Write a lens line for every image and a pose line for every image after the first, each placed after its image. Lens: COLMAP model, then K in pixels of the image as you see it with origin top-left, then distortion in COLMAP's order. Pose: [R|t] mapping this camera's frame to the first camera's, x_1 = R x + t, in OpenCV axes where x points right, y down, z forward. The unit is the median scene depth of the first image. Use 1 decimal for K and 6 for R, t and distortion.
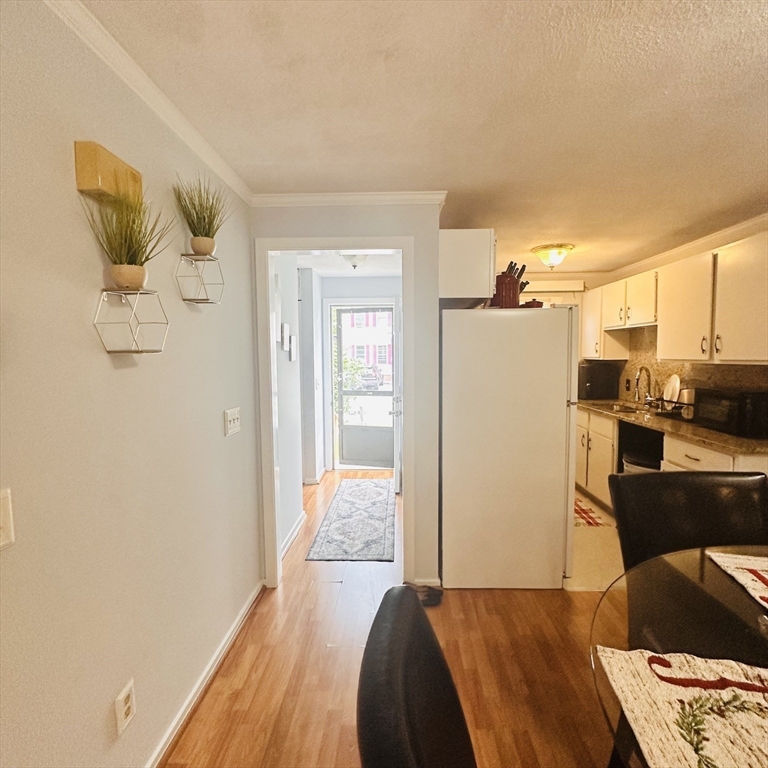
lens RADIAL K [[410.6, 0, 383.4], [0, 410.6, 384.7], [0, 0, 1]] dist [-0.007857, 0.002912]
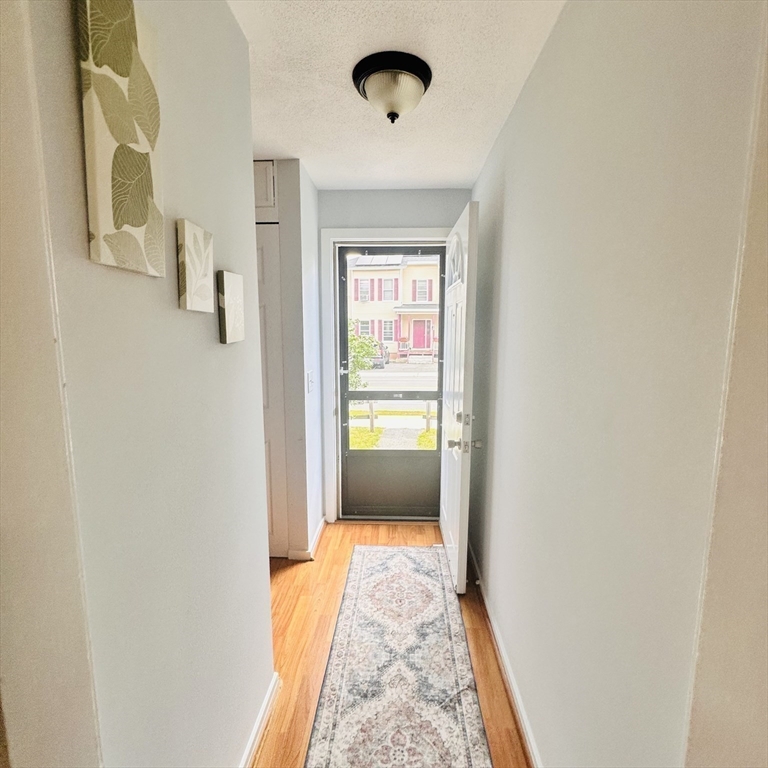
lens RADIAL K [[410.6, 0, 381.8], [0, 410.6, 387.1], [0, 0, 1]] dist [-0.007857, 0.002912]
pose [[0.999922, 0.008838, -0.008826, -0.076644], [-0.008265, 0.997981, 0.062970, -0.039021], [0.009365, -0.062892, 0.997976, 0.575852]]
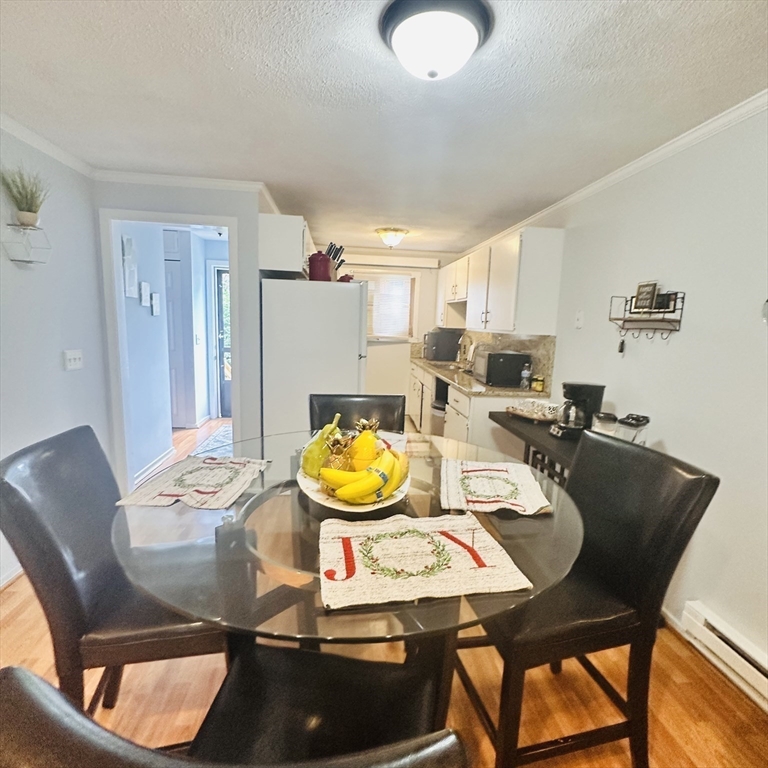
lens RADIAL K [[410.6, 0, 382.2], [0, 410.6, 386.3], [0, 0, 1]] dist [-0.007857, 0.002912]
pose [[0.989243, 0.023448, 0.144389, 0.222581], [-0.036123, 0.995657, 0.085800, 0.016027], [-0.141751, -0.090092, 0.985794, -0.214755]]
